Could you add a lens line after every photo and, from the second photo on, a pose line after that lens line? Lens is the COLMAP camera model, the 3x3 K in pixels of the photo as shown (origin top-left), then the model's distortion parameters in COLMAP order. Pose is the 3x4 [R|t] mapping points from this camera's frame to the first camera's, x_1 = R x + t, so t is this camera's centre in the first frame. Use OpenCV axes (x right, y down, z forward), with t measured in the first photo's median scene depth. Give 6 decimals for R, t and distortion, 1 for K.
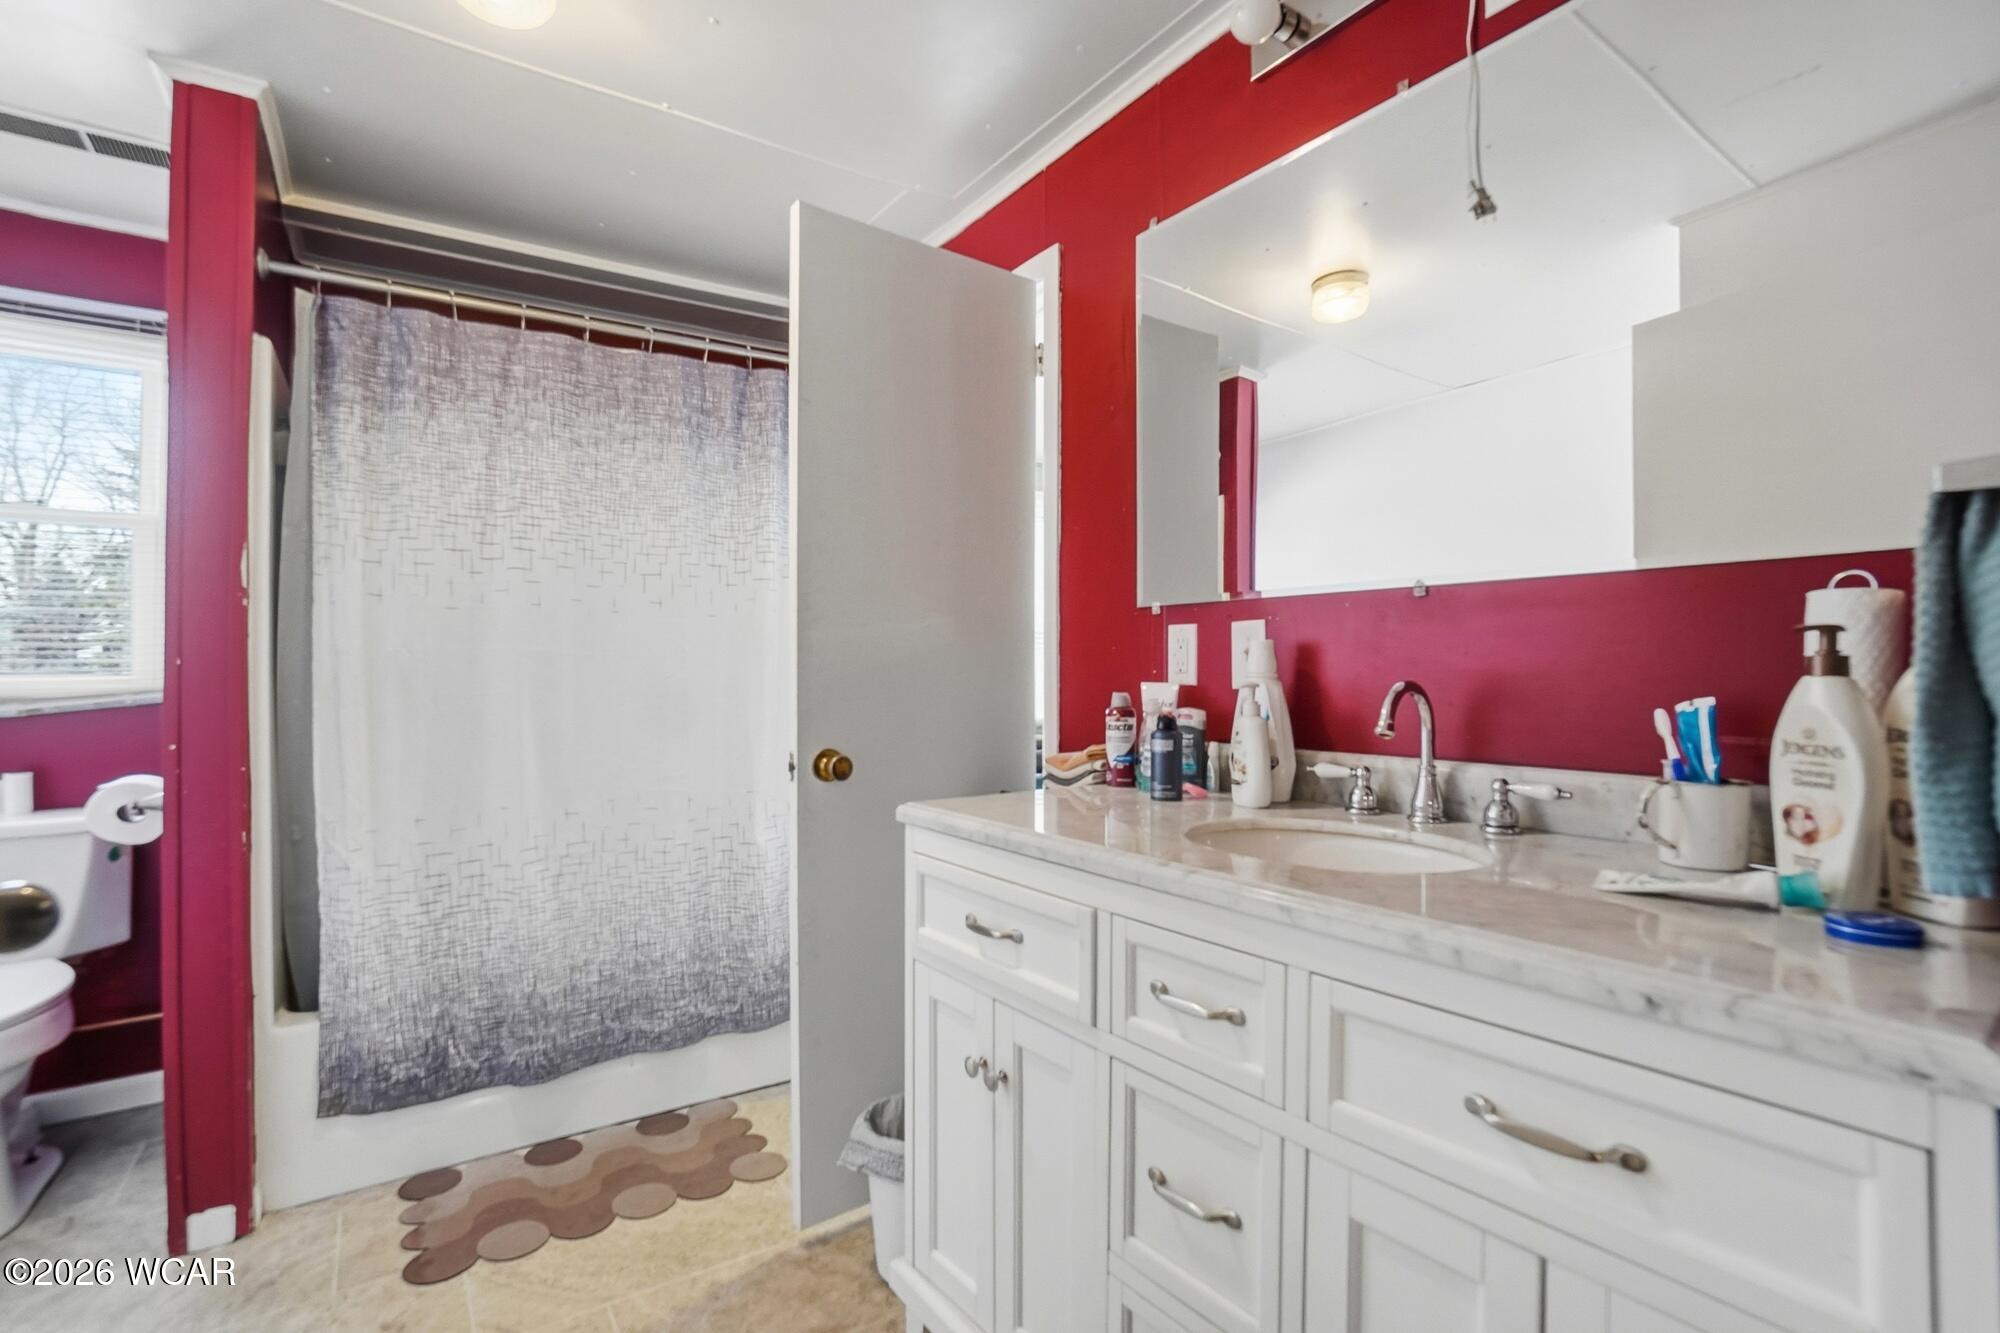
lens RADIAL K [[903.7, 0, 995.9], [0, 903.7, 662.2], [0, 0, 1]] dist [-0.069016, 0.025718]
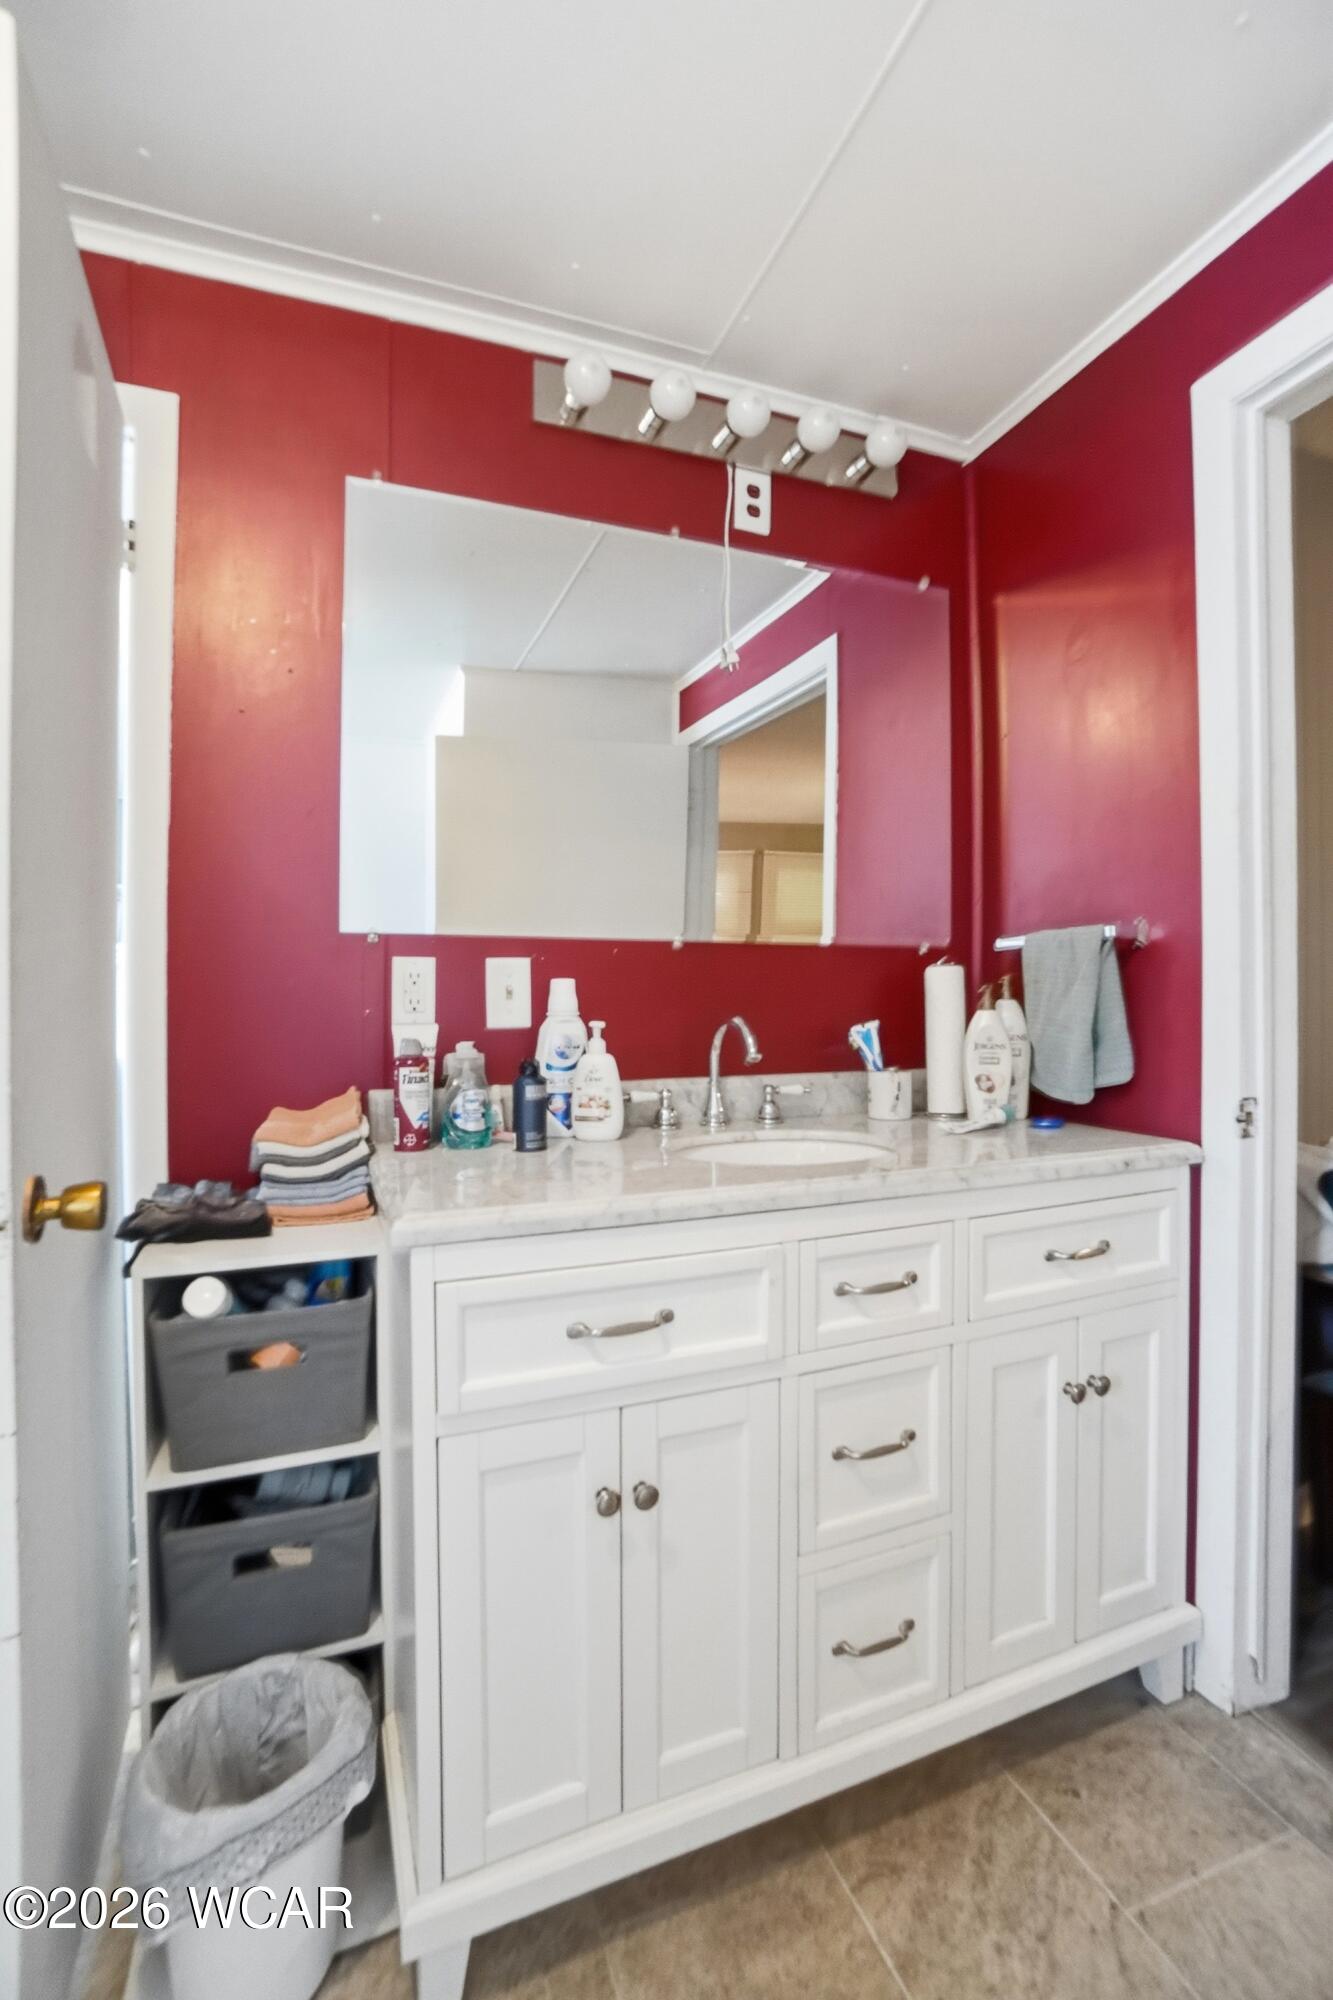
lens RADIAL K [[903.7, 0, 665.8], [0, 903.7, 992.5], [0, 0, 1]] dist [-0.069016, 0.025718]
pose [[0.247358, 0.000066, 0.968924, -0.844039], [-0.008228, 0.999964, 0.002032, -0.016157], [-0.968889, -0.008475, 0.247350, 0.791575]]
